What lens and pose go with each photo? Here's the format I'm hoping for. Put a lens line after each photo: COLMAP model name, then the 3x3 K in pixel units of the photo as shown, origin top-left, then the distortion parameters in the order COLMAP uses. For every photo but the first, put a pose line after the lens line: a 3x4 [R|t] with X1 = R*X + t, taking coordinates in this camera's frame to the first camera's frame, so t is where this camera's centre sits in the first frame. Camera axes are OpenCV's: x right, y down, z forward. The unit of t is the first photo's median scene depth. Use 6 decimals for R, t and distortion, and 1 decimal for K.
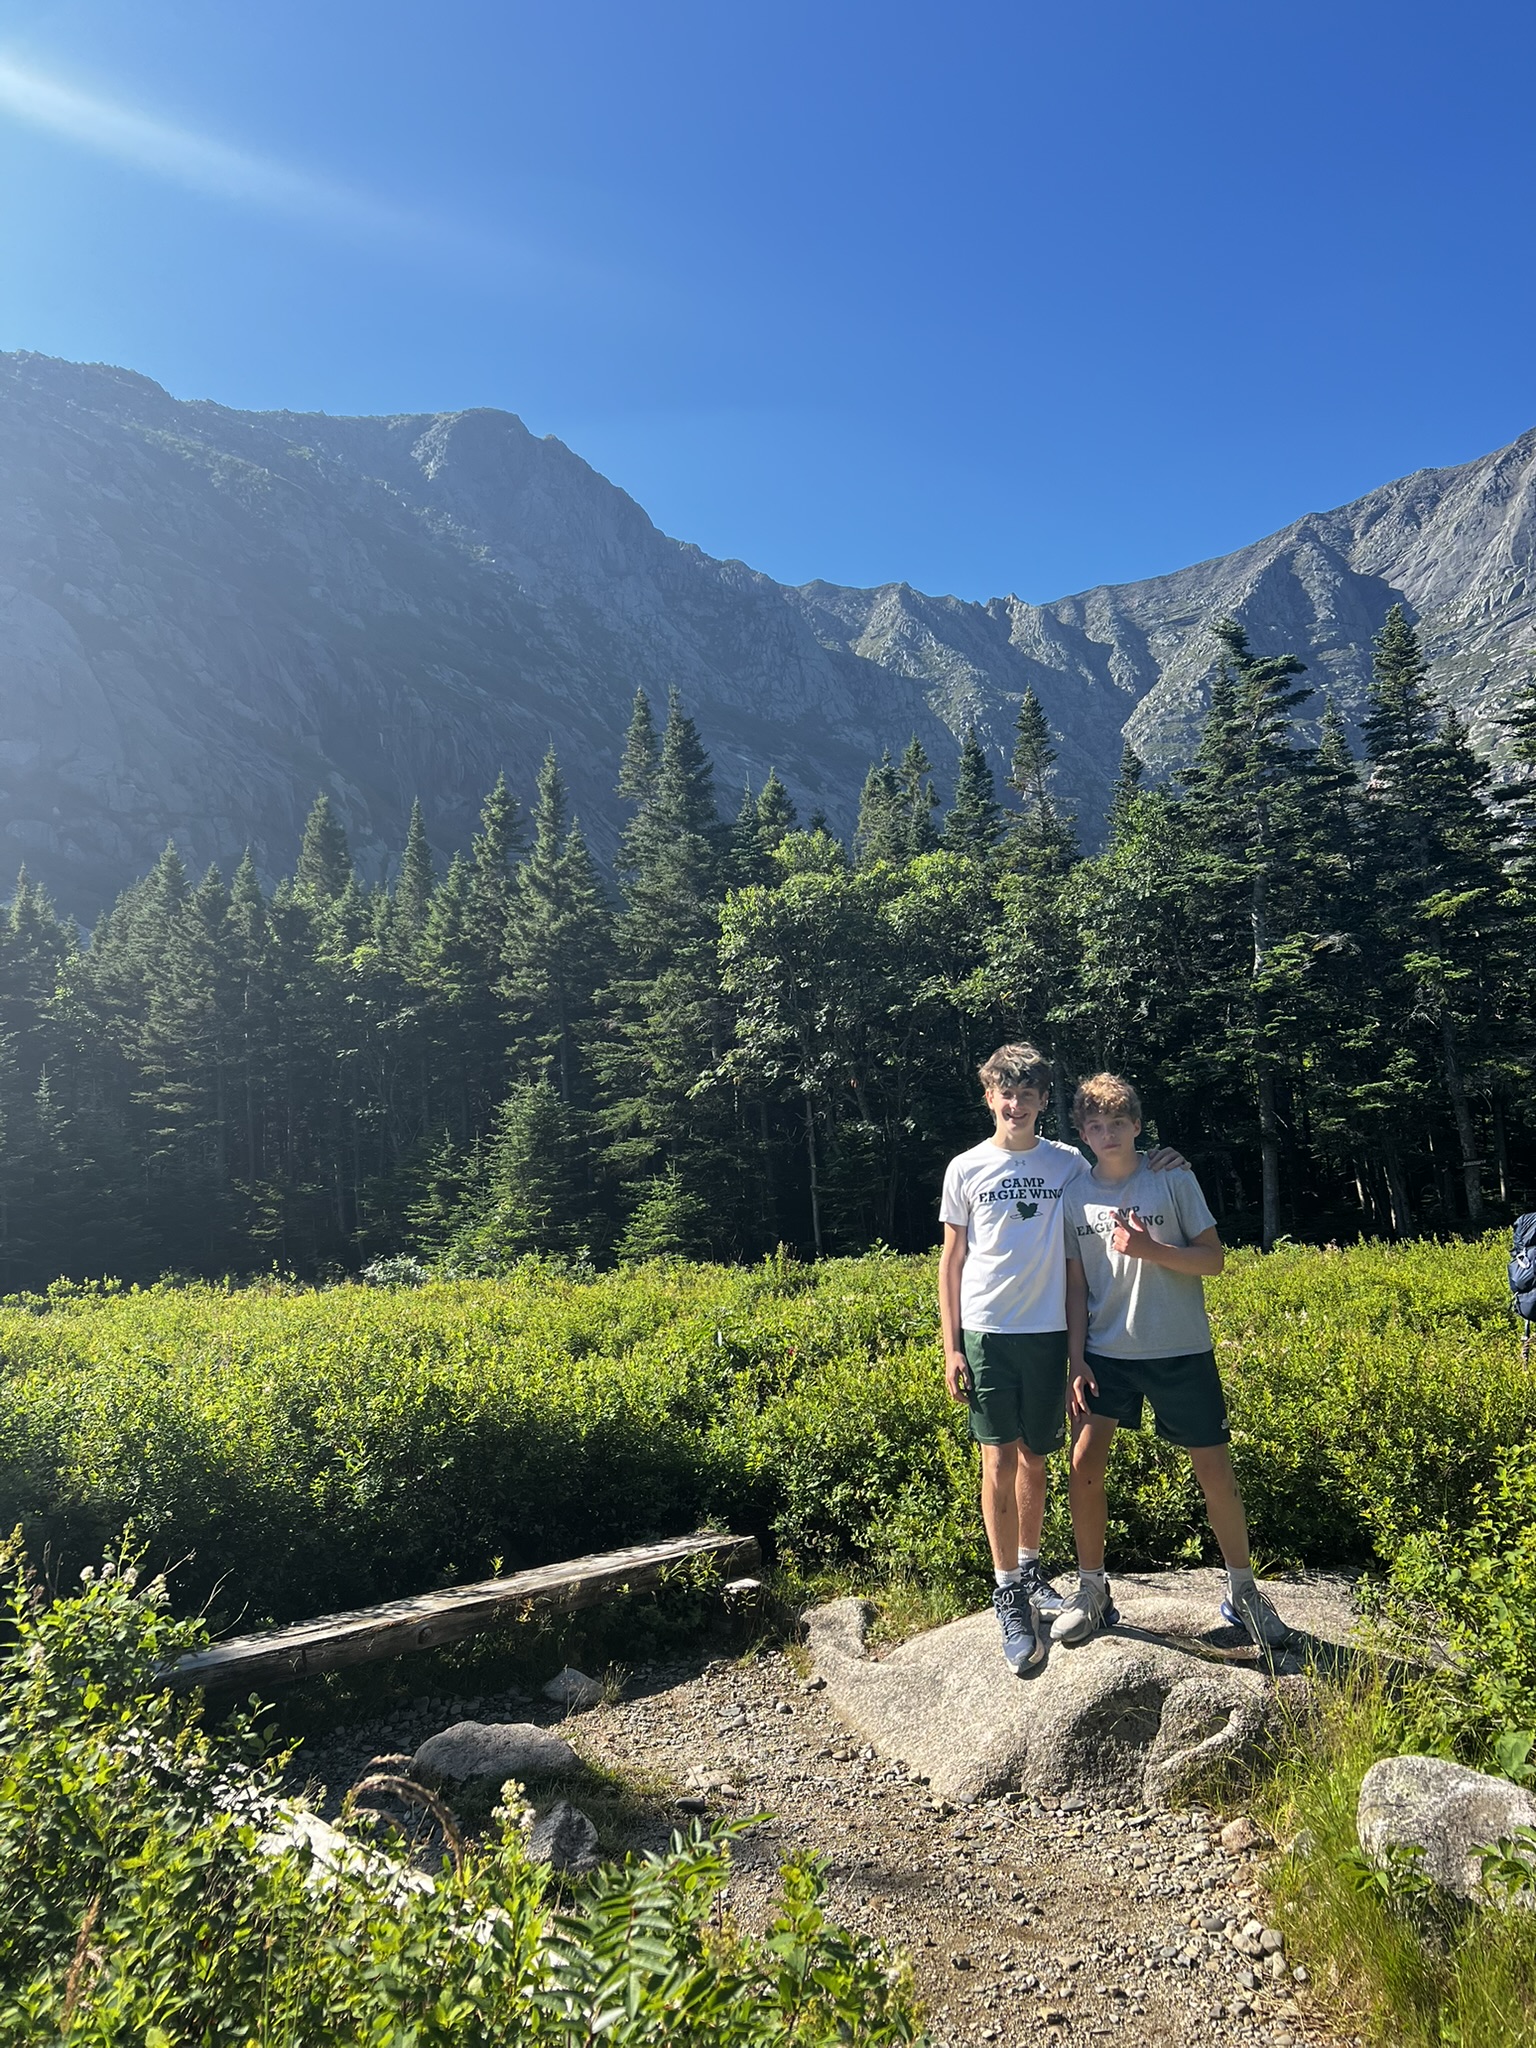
lens RADIAL K [[1542.3, 0, 782.1], [0, 1542.3, 1039.5], [0, 0, 1]] dist [0.043927, -0.046916]
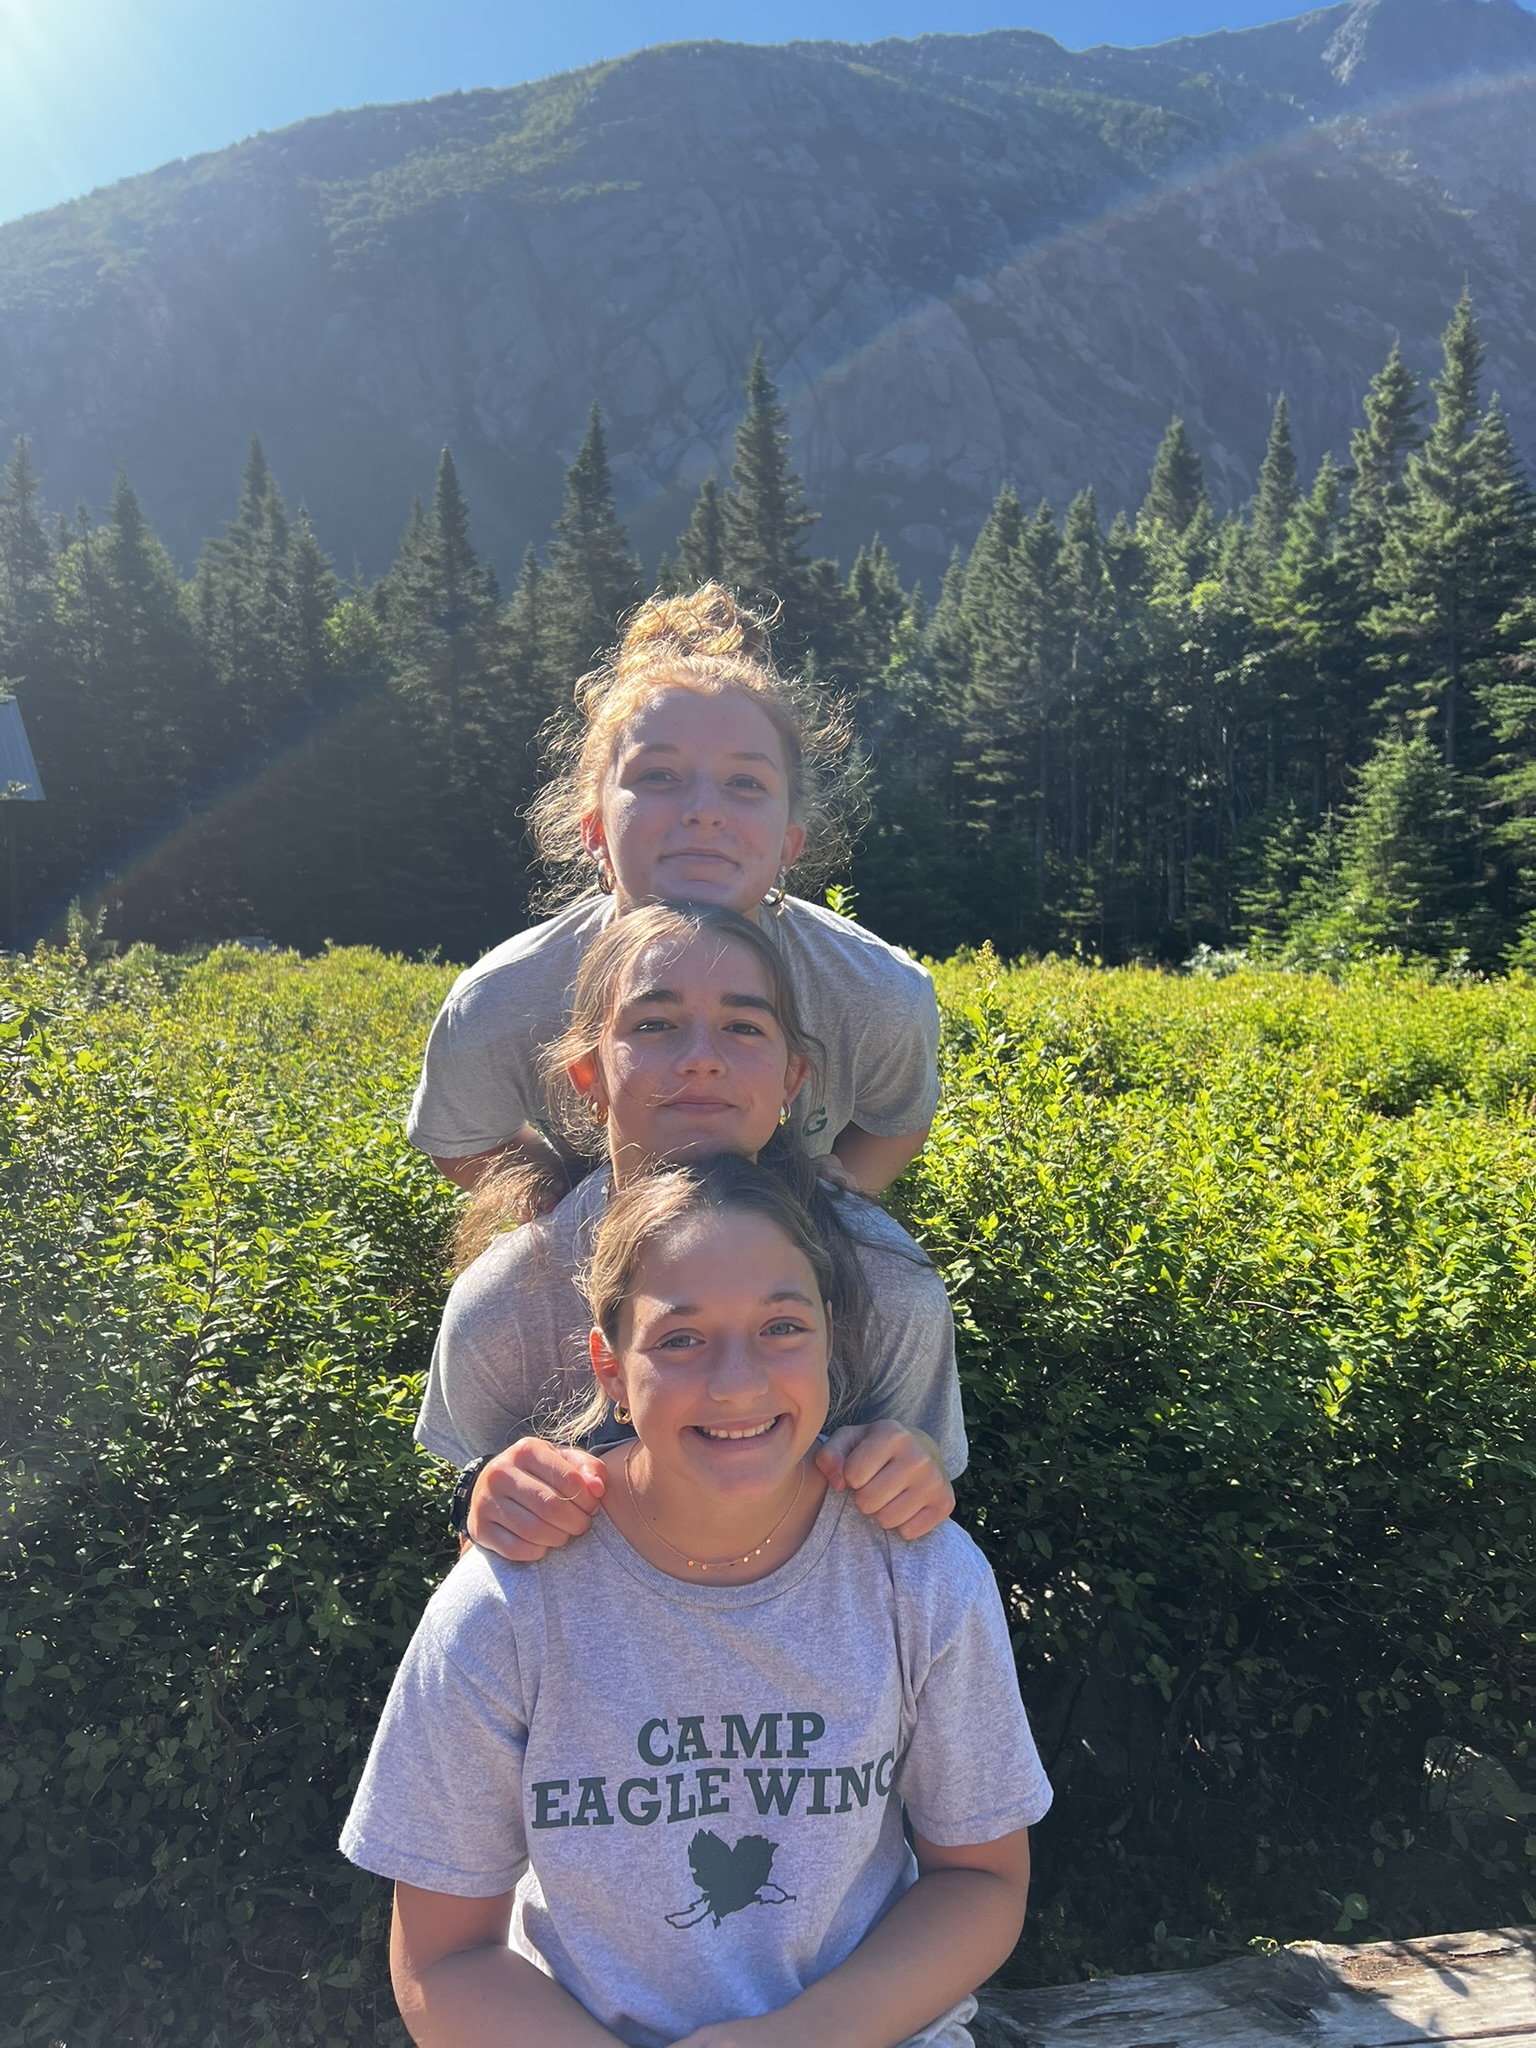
lens RADIAL K [[1542.3, 0, 765.6], [0, 1542.3, 1041.7], [0, 0, 1]] dist [0.043927, -0.046916]
pose [[0.850890, 0.090192, -0.517544, -0.012974], [0.010634, 0.981994, 0.188615, 0.023011], [0.525237, -0.165994, 0.834609, 0.121416]]
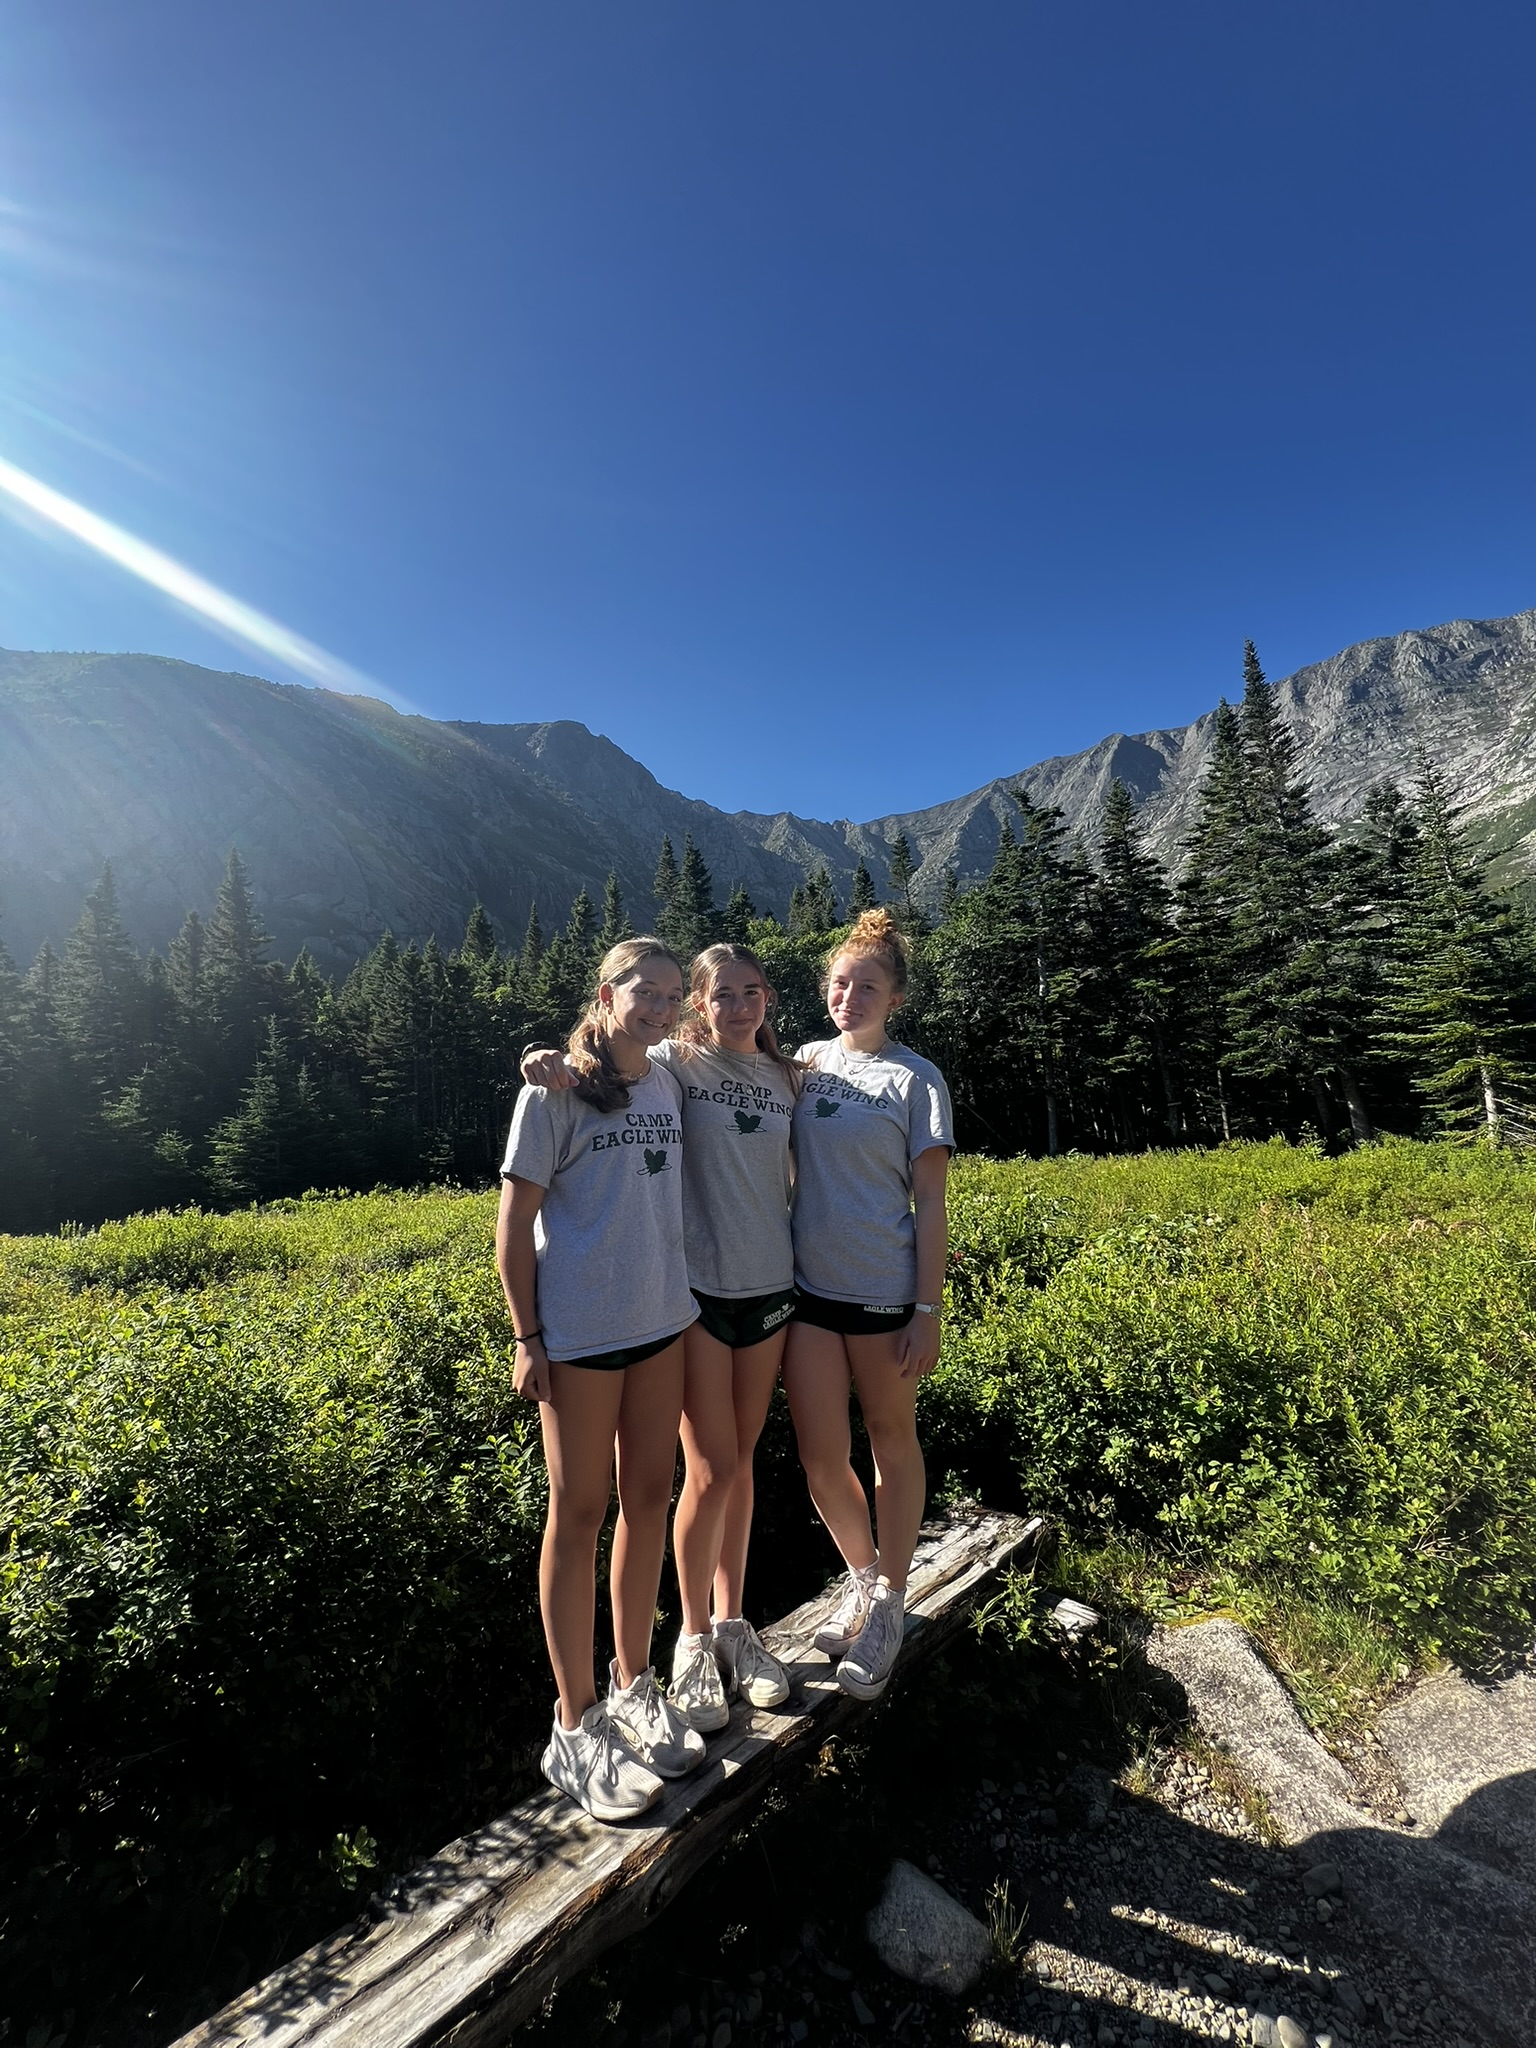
lens RADIAL K [[821.1, 0, 763.7], [0, 821.1, 1029.9], [0, 0, 1]] dist [-0.001669, 0.000545]
pose [[0.998906, -0.009474, 0.045796, -0.026639], [0.010803, 0.999525, -0.028867, 0.014575], [-0.045501, 0.029330, 0.998534, 0.096035]]
